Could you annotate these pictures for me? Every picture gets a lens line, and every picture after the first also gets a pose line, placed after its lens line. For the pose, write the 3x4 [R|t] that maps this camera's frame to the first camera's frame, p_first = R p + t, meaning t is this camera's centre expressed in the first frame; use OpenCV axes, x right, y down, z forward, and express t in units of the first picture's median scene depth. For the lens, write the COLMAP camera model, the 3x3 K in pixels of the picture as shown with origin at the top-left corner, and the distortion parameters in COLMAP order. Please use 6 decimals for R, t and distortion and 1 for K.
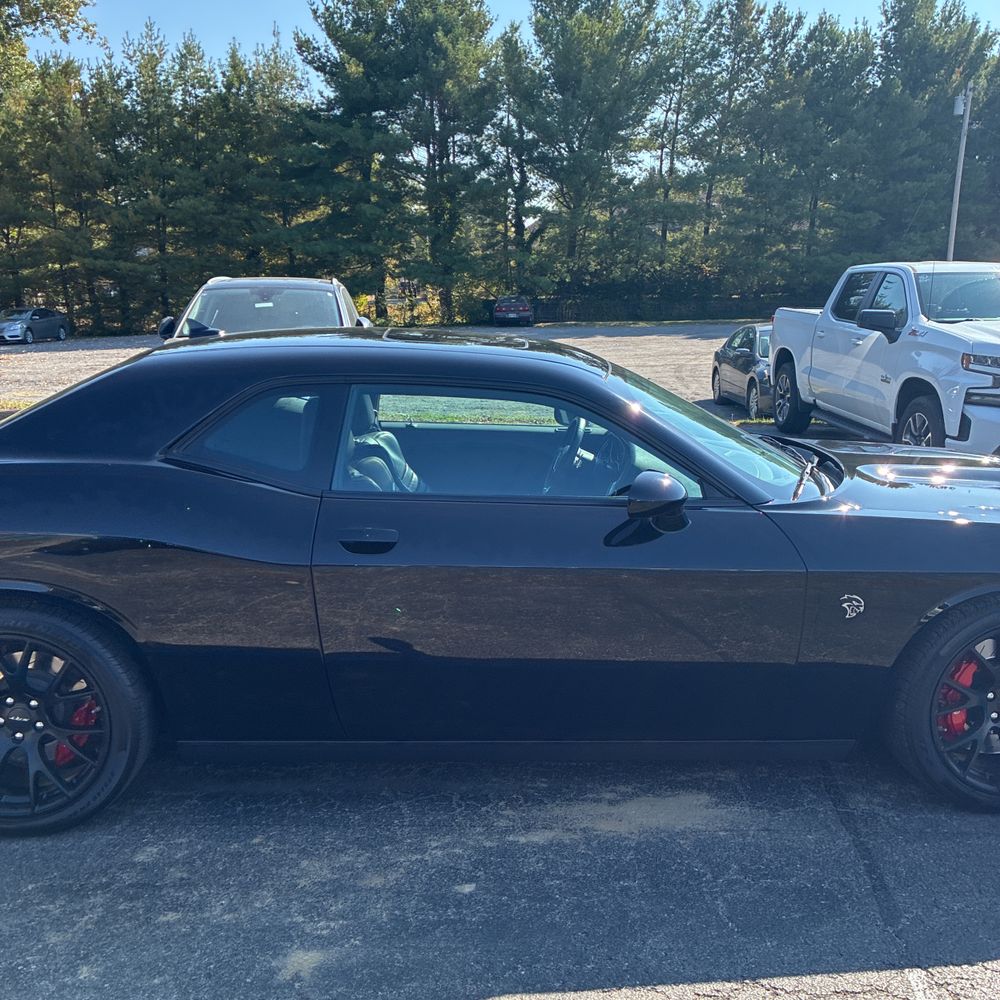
lens RADIAL K [[1018.9, 0, 519.7], [0, 1018.9, 508.4], [0, 0, 1]] dist [0.024835, 0.000000]
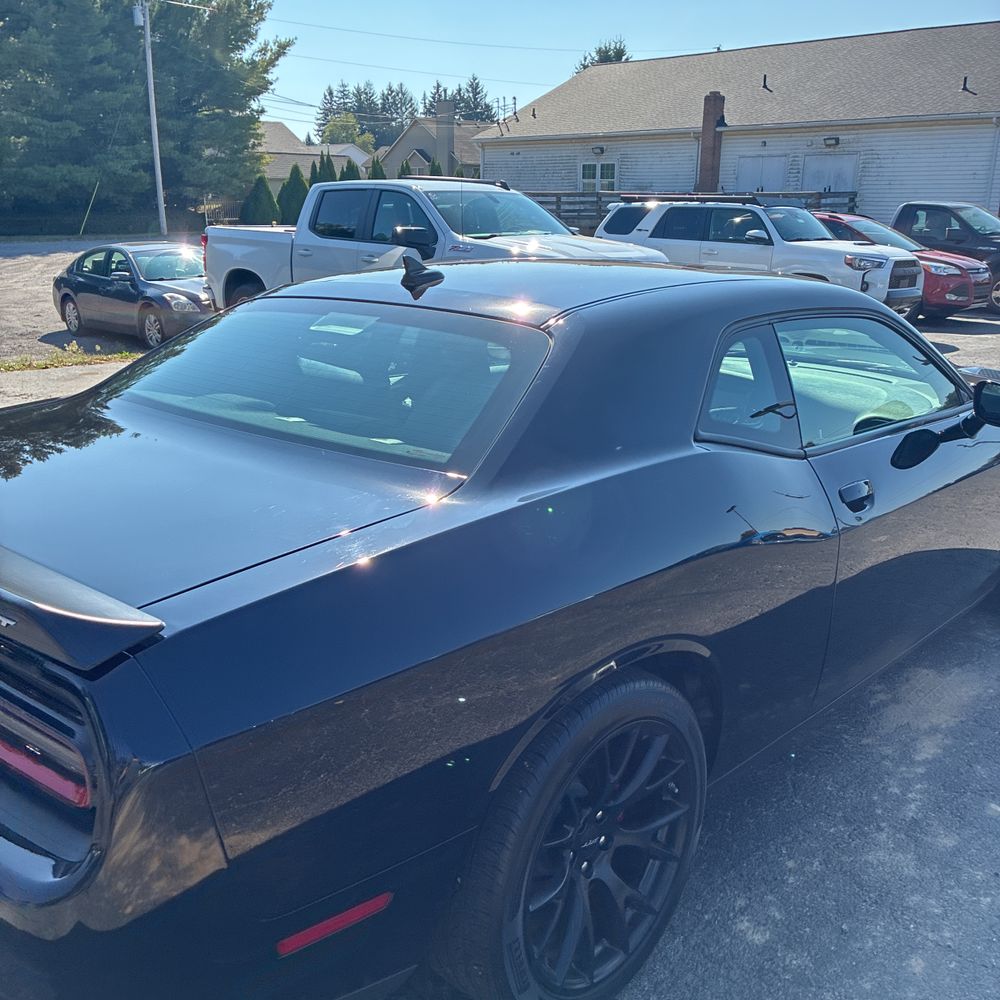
lens RADIAL K [[1018.9, 0, 475.1], [0, 1018.9, 510.5], [0, 0, 1]] dist [0.024835, 0.000000]
pose [[0.732862, -0.197604, 0.651049, -0.071338], [0.145295, 0.980275, 0.133976, -0.009162], [-0.664682, -0.003592, 0.747118, 0.039658]]
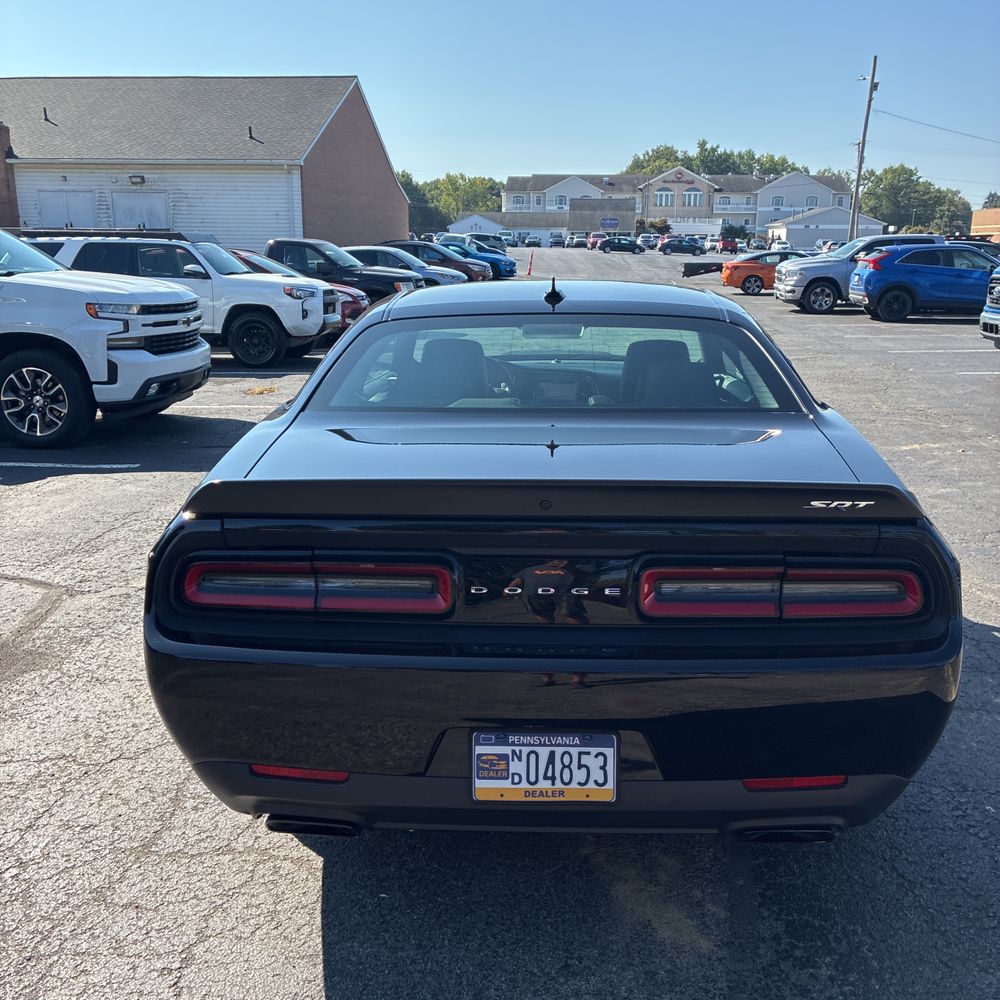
lens RADIAL K [[1018.9, 0, 513.5], [0, 1018.9, 519.8], [0, 0, 1]] dist [0.024835, 0.000000]
pose [[0.105129, -0.264702, 0.958583, -0.112582], [0.211529, 0.947818, 0.238530, -0.018677], [-0.971701, 0.177692, 0.155635, 0.084755]]
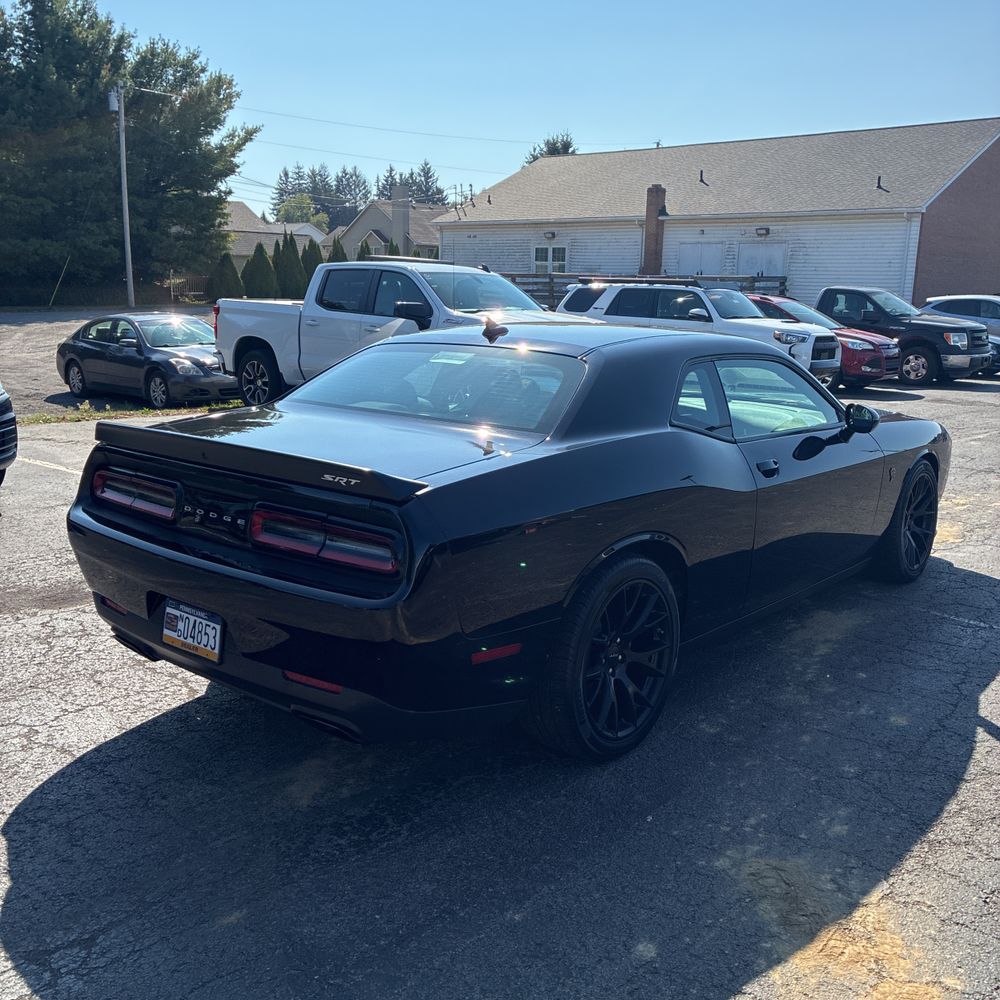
lens RADIAL K [[1018.9, 0, 492.8], [0, 1018.9, 509.5], [0, 0, 1]] dist [0.024835, 0.000000]
pose [[0.686557, -0.150554, 0.711318, -0.104349], [0.141571, 0.987283, 0.072321, -0.005174], [-0.713160, 0.051049, 0.699140, 0.019896]]
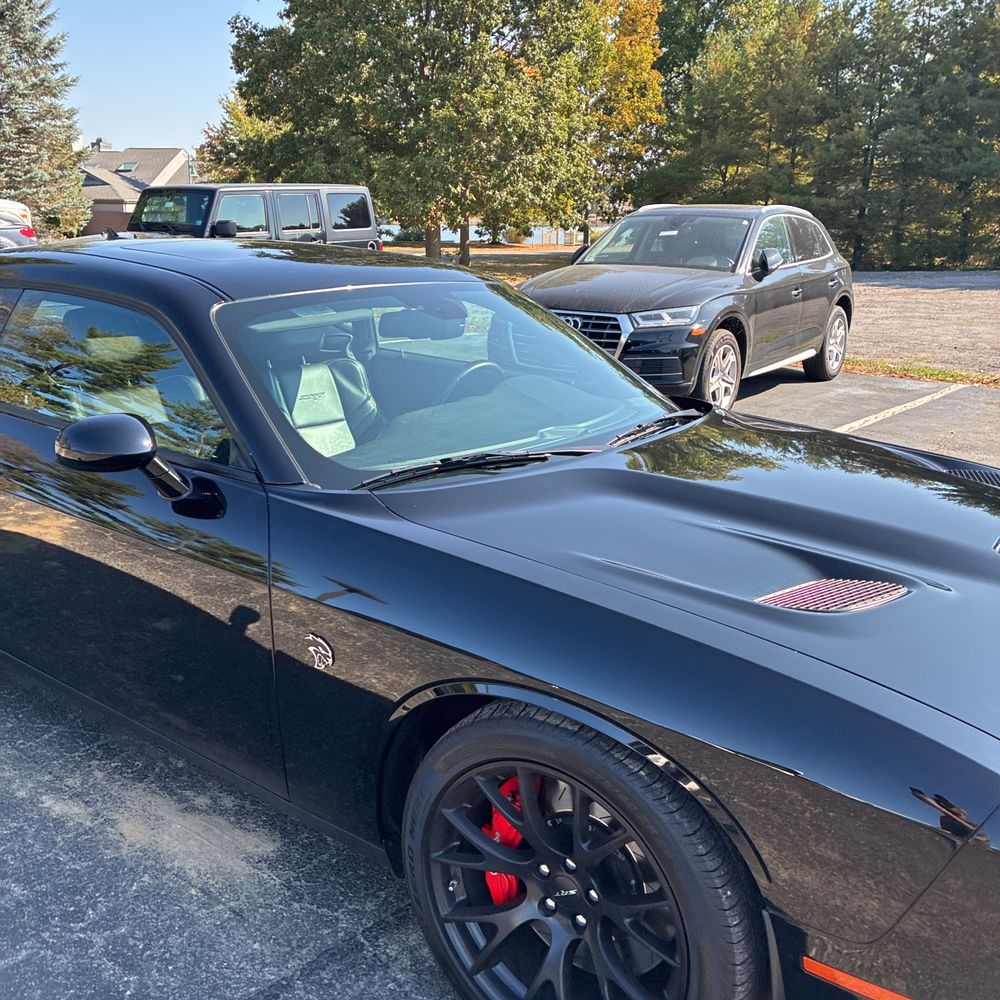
lens RADIAL K [[1018.9, 0, 492.3], [0, 1018.9, 501.0], [0, 0, 1]] dist [0.024835, 0.000000]
pose [[0.753757, 0.181259, -0.631660, 0.061431], [-0.149639, 0.983298, 0.103601, -0.006872], [0.639889, 0.016431, 0.768292, 0.040969]]
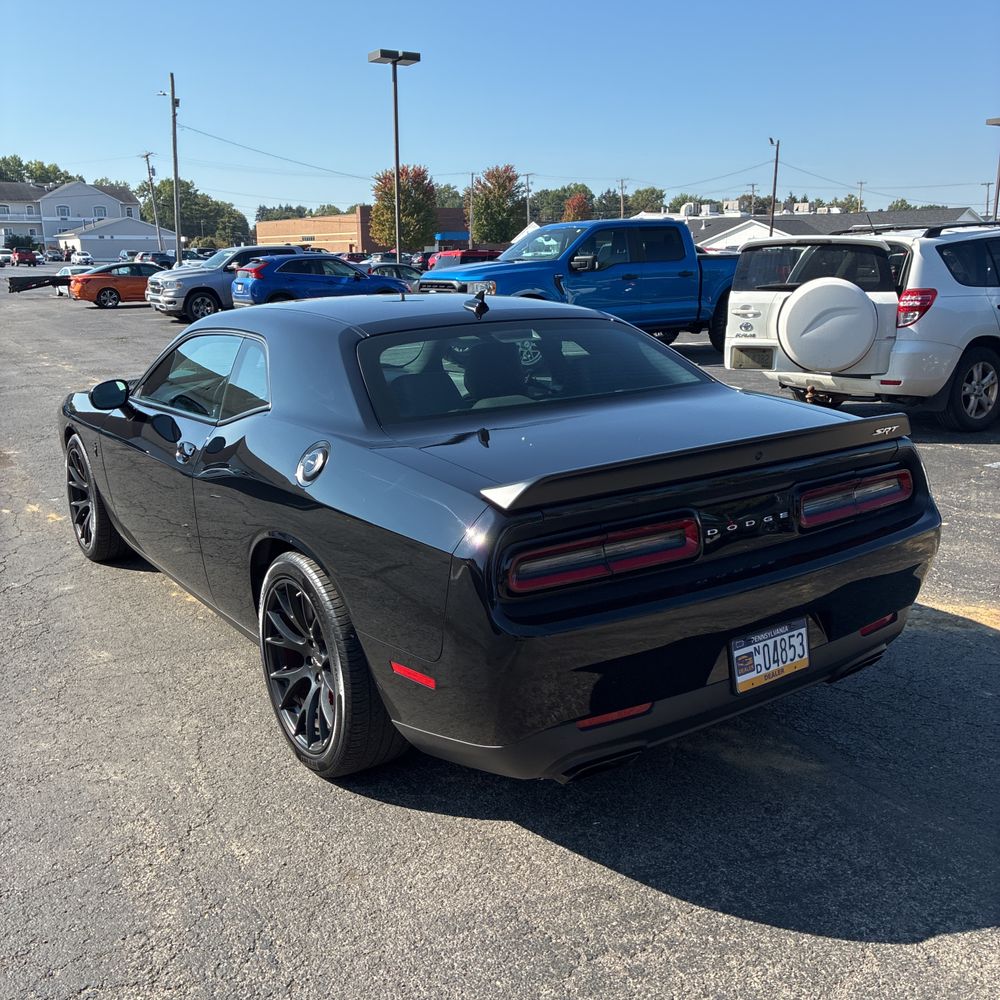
lens RADIAL K [[1018.9, 0, 497.8], [0, 1018.9, 504.9], [0, 0, 1]] dist [0.024835, 0.000000]
pose [[-0.512221, -0.206558, 0.833645, -0.111806], [0.196750, 0.916614, 0.348006, -0.031194], [-0.836014, 0.342275, -0.428869, 0.136464]]
